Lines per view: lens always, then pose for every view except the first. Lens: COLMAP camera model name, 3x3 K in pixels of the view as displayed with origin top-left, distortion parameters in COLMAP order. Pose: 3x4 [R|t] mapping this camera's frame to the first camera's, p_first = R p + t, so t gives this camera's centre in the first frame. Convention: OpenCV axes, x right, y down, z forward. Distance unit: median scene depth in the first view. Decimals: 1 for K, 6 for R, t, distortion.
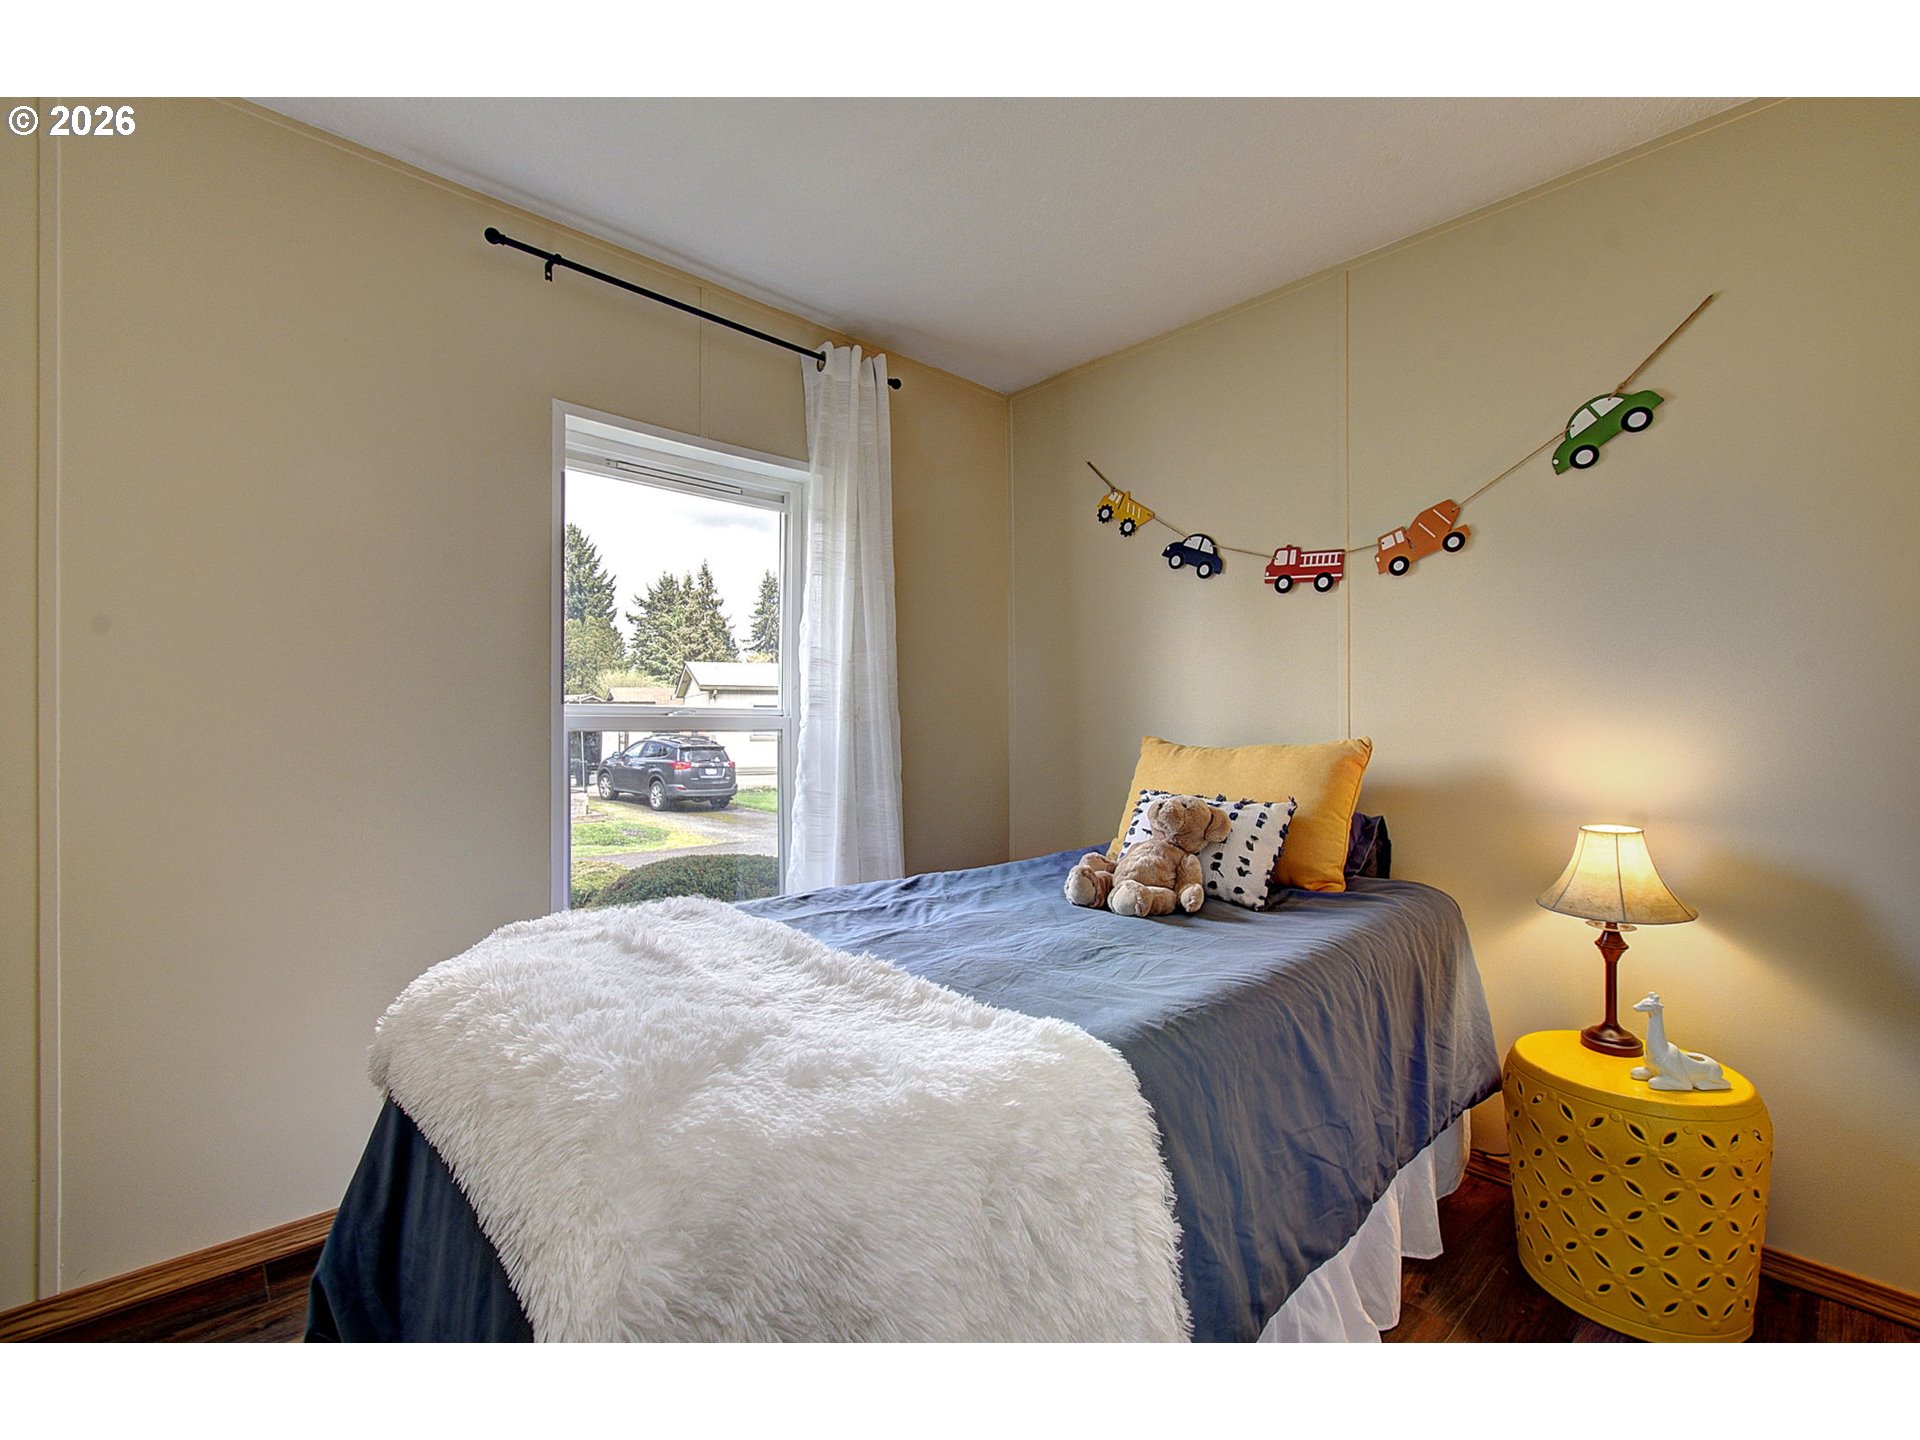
lens RADIAL K [[844.1, 0, 960.0], [0, 844.1, 720.0], [0, 0, 1]] dist [0.001180, 0.000235]
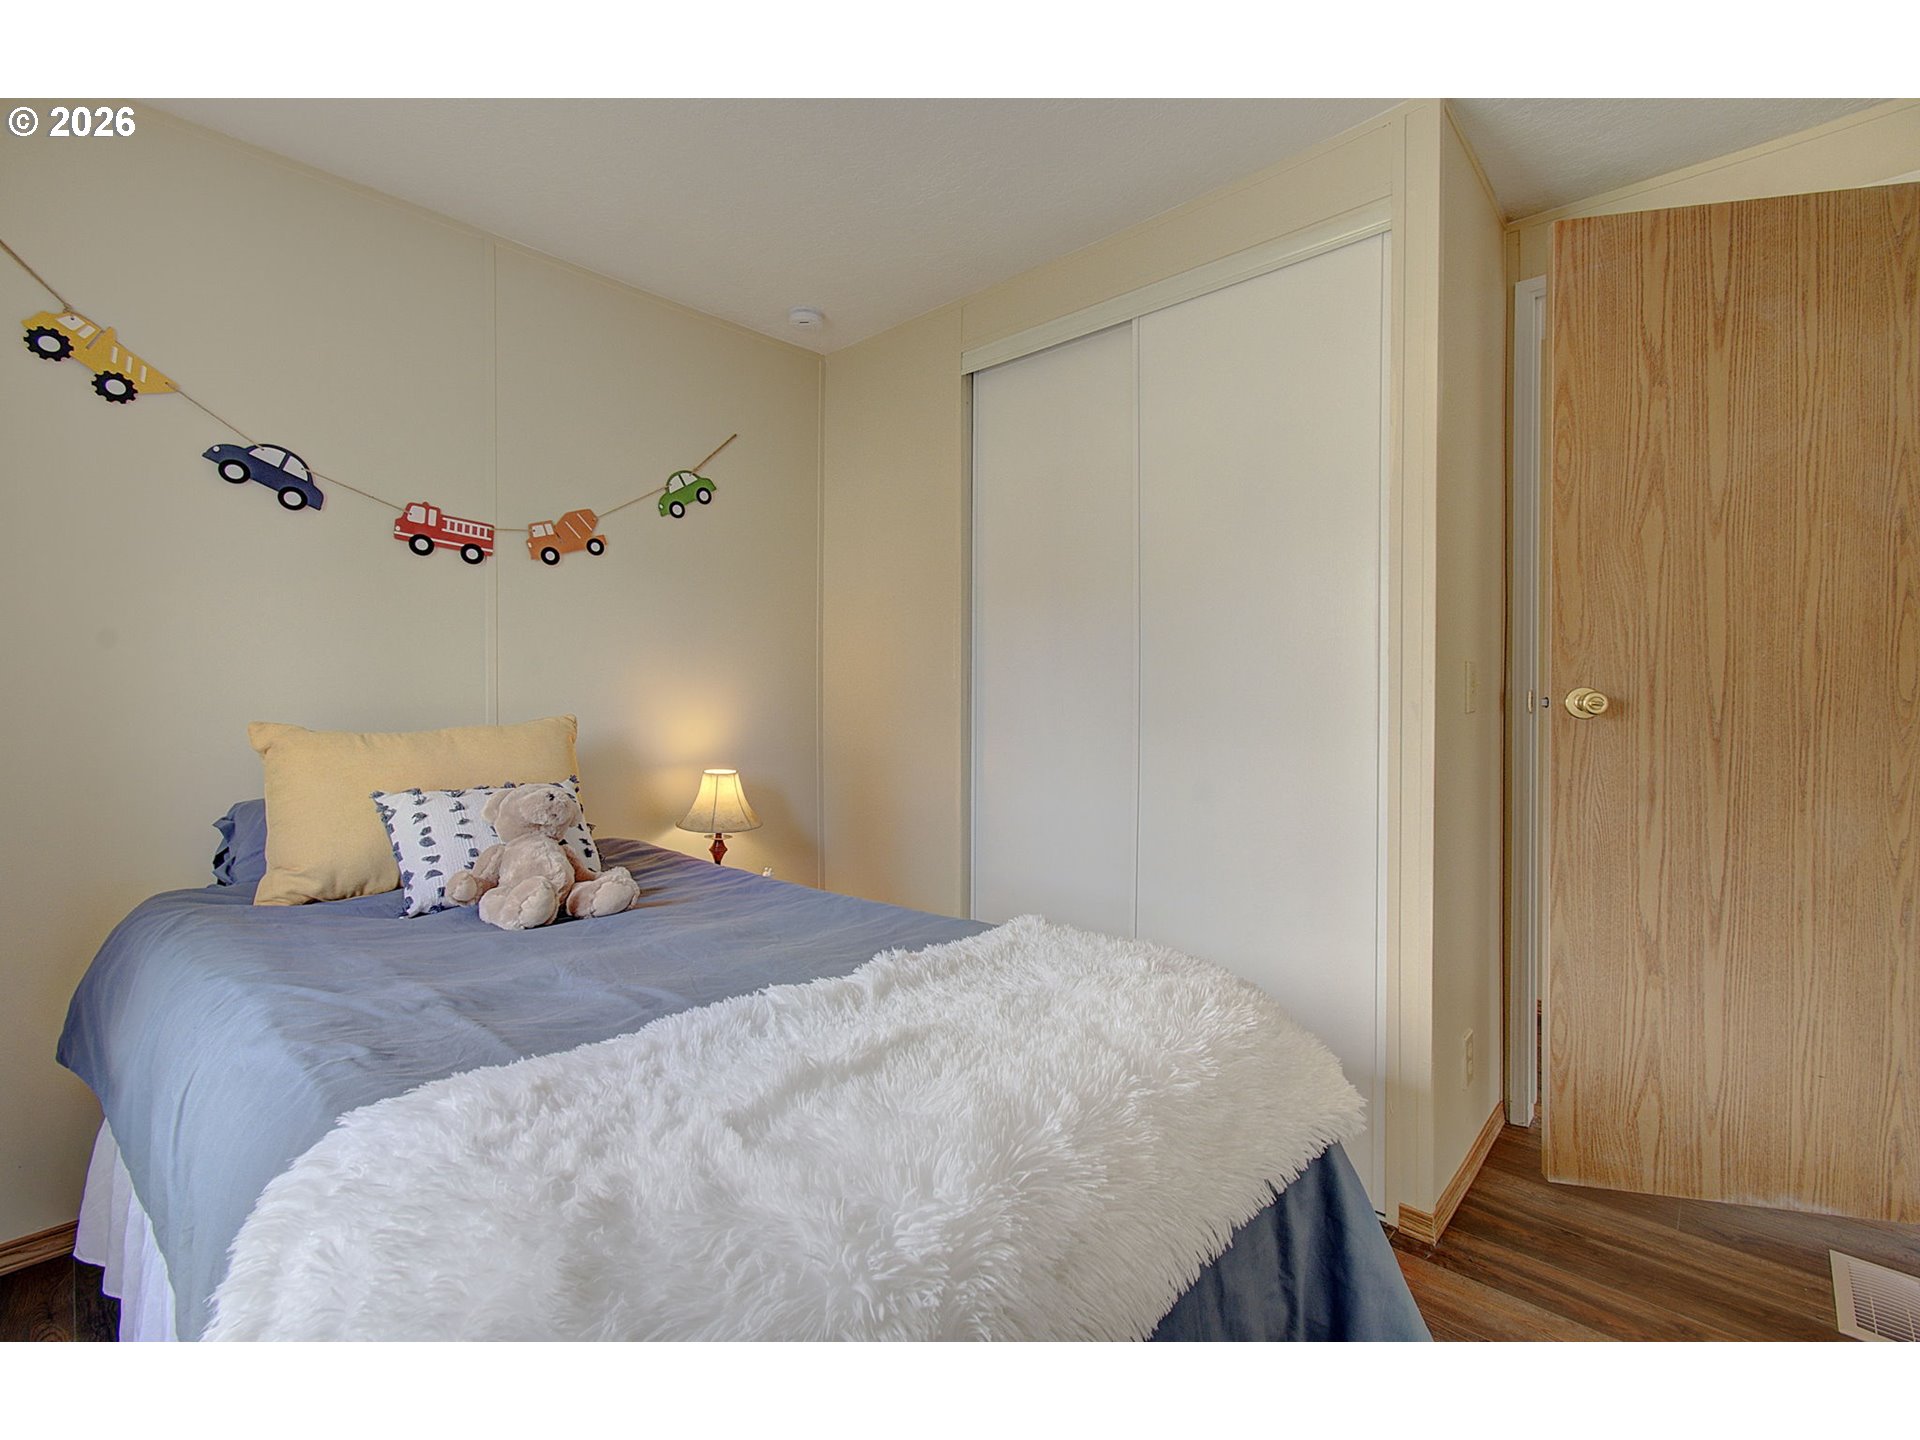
lens RADIAL K [[844.1, 0, 960.0], [0, 844.1, 720.0], [0, 0, 1]] dist [0.001180, 0.000235]
pose [[-0.065980, -0.018790, 0.997644, -0.563358], [0.006945, 0.999790, 0.019290, 0.010591], [-0.997797, 0.008201, -0.065835, 0.510412]]
